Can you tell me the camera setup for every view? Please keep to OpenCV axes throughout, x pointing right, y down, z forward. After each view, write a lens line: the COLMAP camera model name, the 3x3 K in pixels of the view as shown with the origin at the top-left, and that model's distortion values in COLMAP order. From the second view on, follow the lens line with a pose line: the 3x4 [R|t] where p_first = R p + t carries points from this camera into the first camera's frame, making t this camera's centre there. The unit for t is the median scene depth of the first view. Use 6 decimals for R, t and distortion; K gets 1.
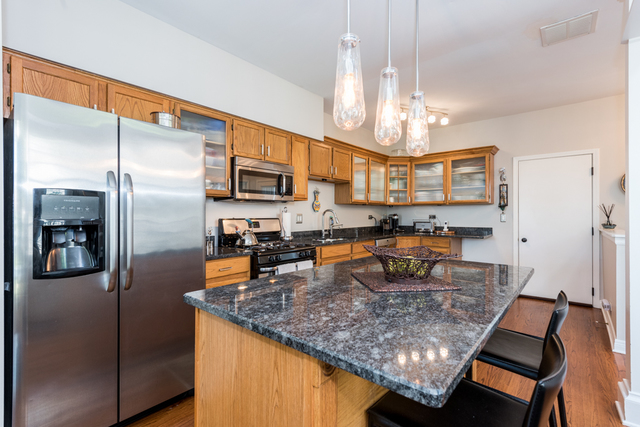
lens RADIAL K [[299.2, 0, 325.3], [0, 299.2, 214.2], [0, 0, 1]] dist [0.000844, 0.000270]
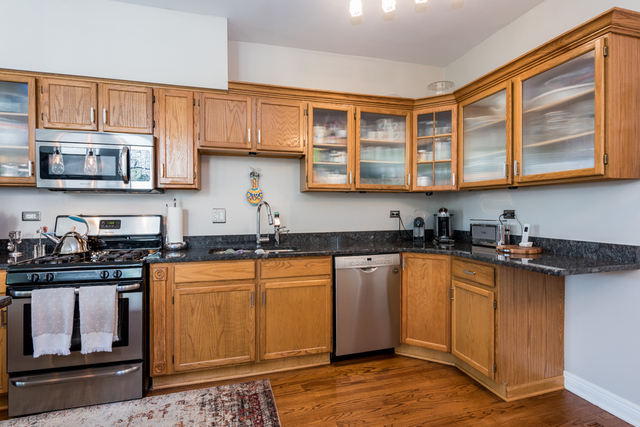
lens RADIAL K [[334.4, 0, 325.3], [0, 334.4, 213.0], [0, 0, 1]] dist [0.001986, 0.001125]
pose [[0.825212, 0.001230, -0.564822, 0.469956], [0.003532, 0.999967, 0.007337, 0.003149], [0.564813, -0.008049, 0.825180, 0.470724]]
